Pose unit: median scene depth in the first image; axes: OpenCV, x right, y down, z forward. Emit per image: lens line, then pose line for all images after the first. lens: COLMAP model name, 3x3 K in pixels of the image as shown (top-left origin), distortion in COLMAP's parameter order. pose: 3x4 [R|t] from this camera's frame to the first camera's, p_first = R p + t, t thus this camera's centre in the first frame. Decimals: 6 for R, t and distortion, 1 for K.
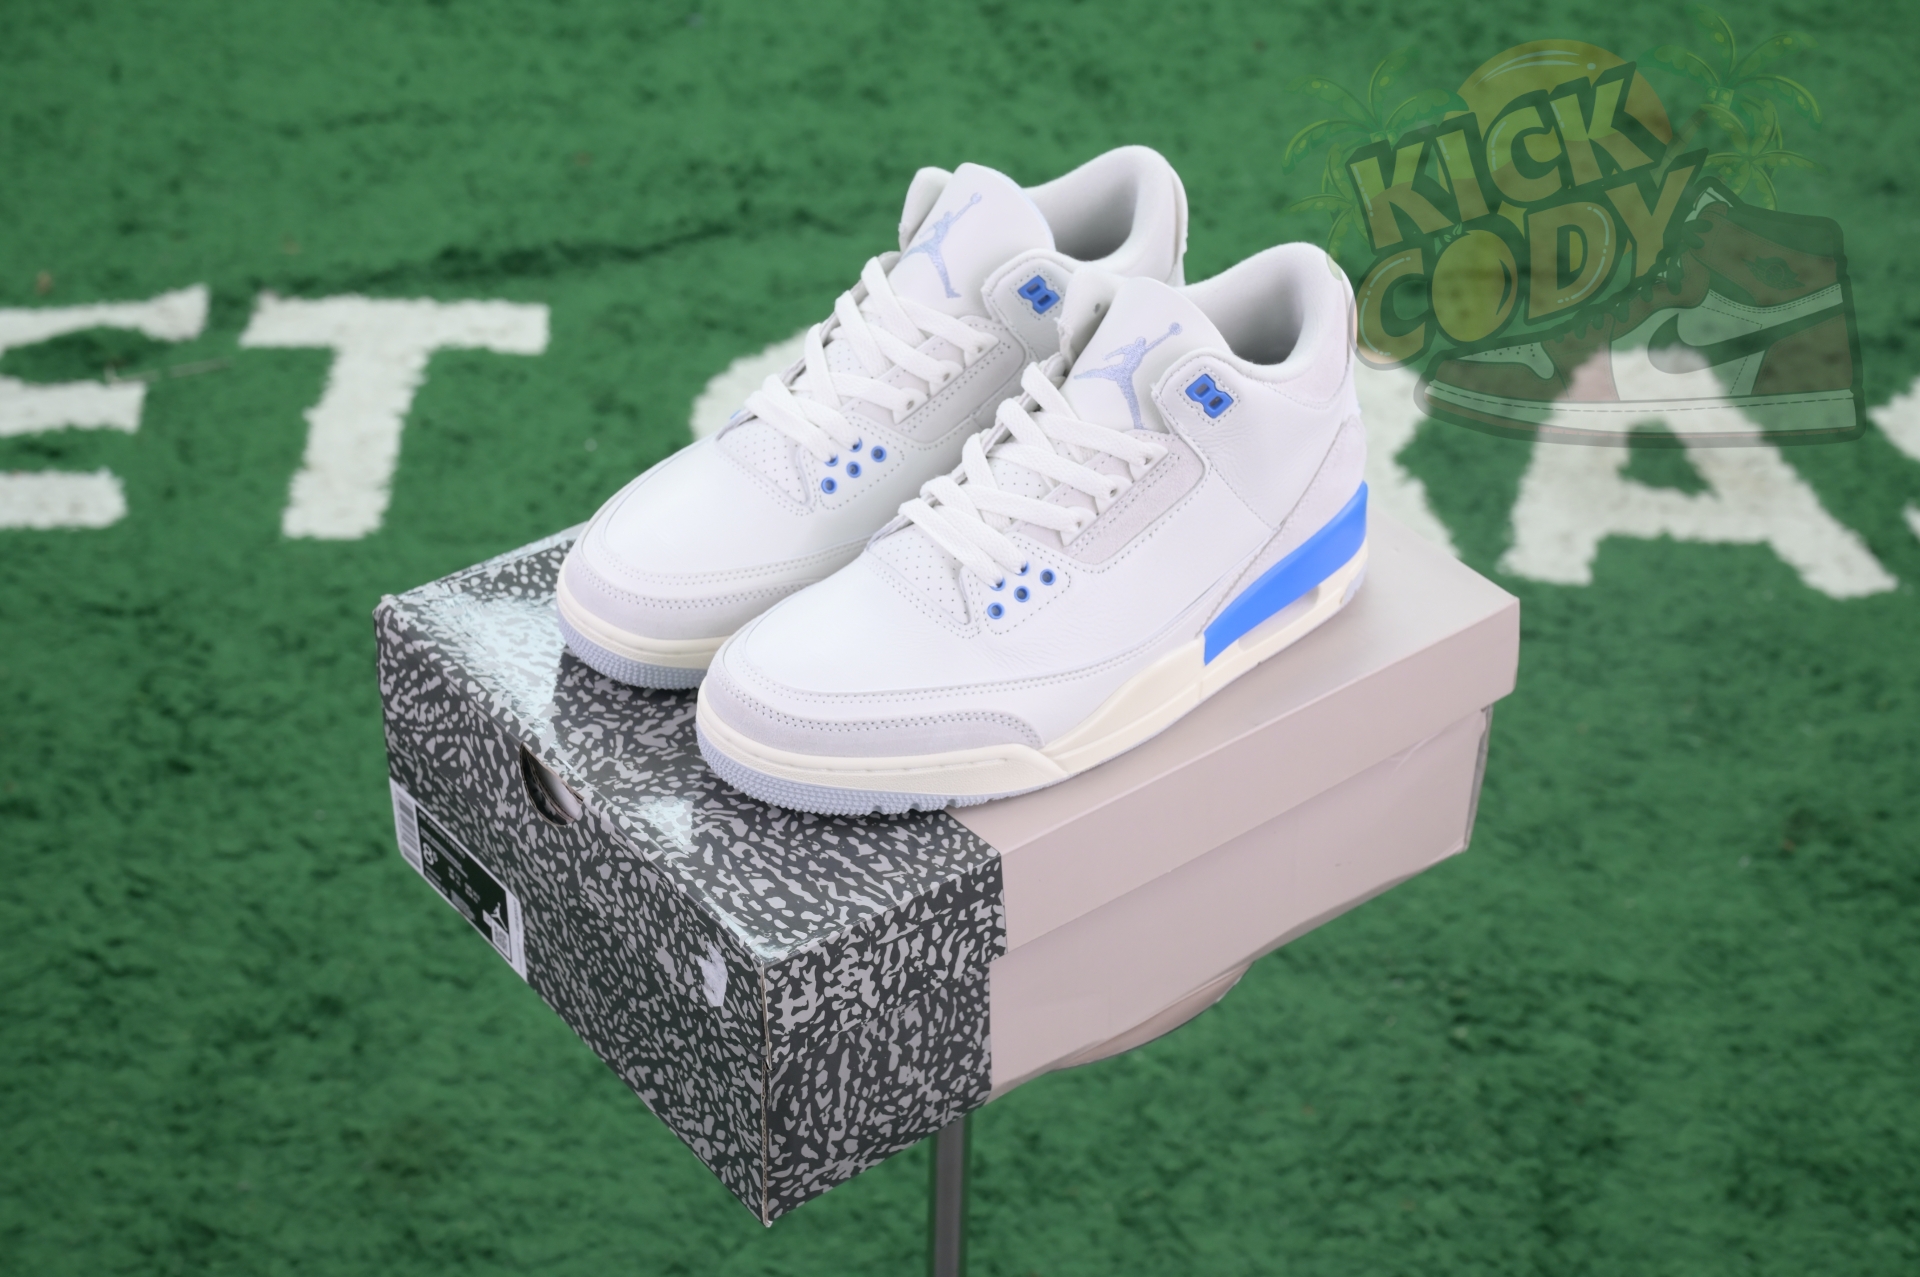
lens RADIAL K [[3255.3, 0, 960.0], [0, 3255.3, 638.5], [0, 0, 1]] dist [0.004526, 0.048661]
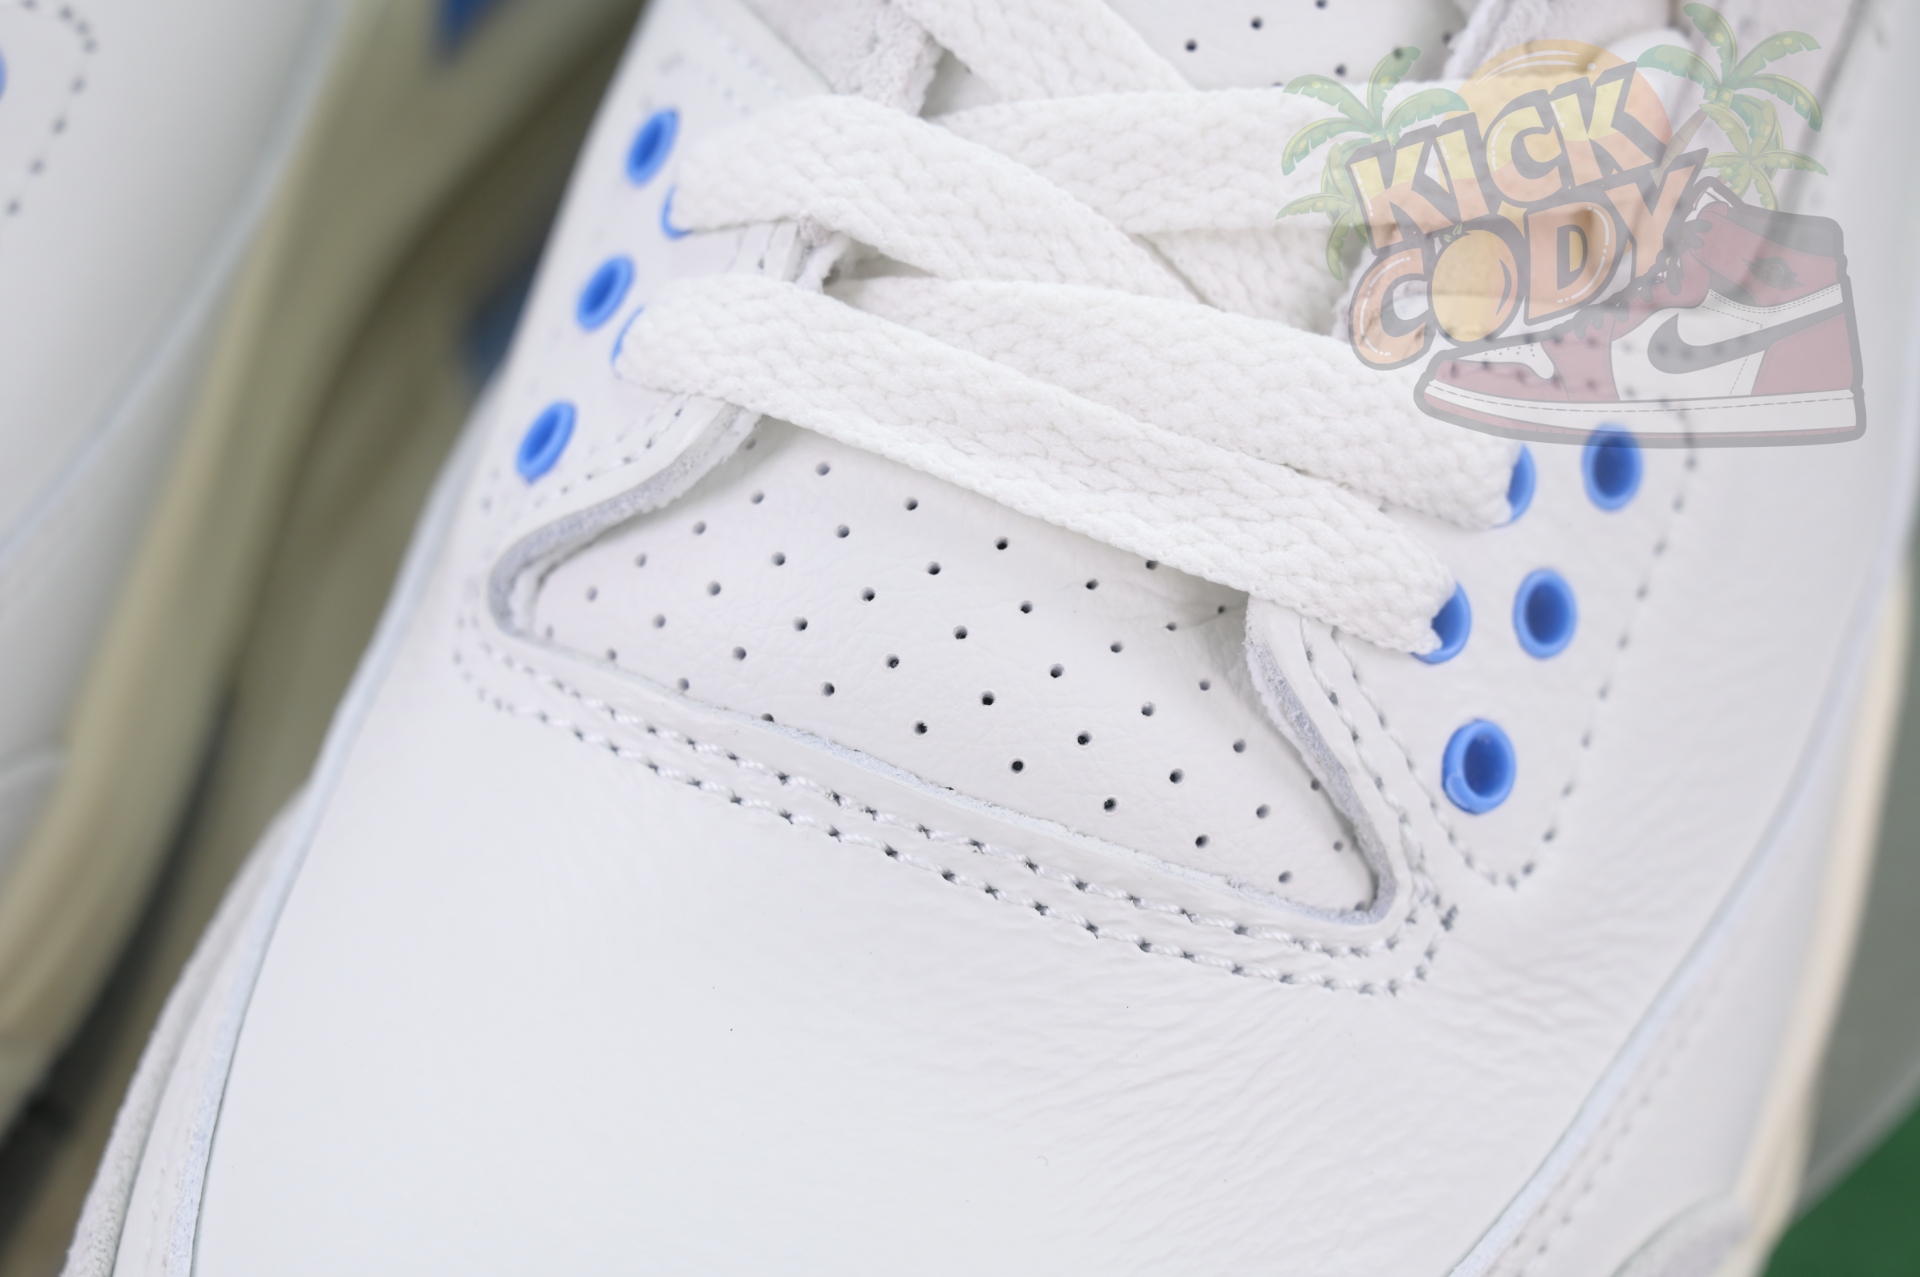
lens RADIAL K [[3879.9, 0, 960.0], [0, 3879.9, 638.5], [0, 0, 1]] dist [-0.006862, 0.162573]
pose [[0.841706, -0.396521, 0.366472, -0.087249], [0.264622, 0.894577, 0.360149, -0.097960], [-0.470644, -0.206163, 0.857899, 0.823555]]
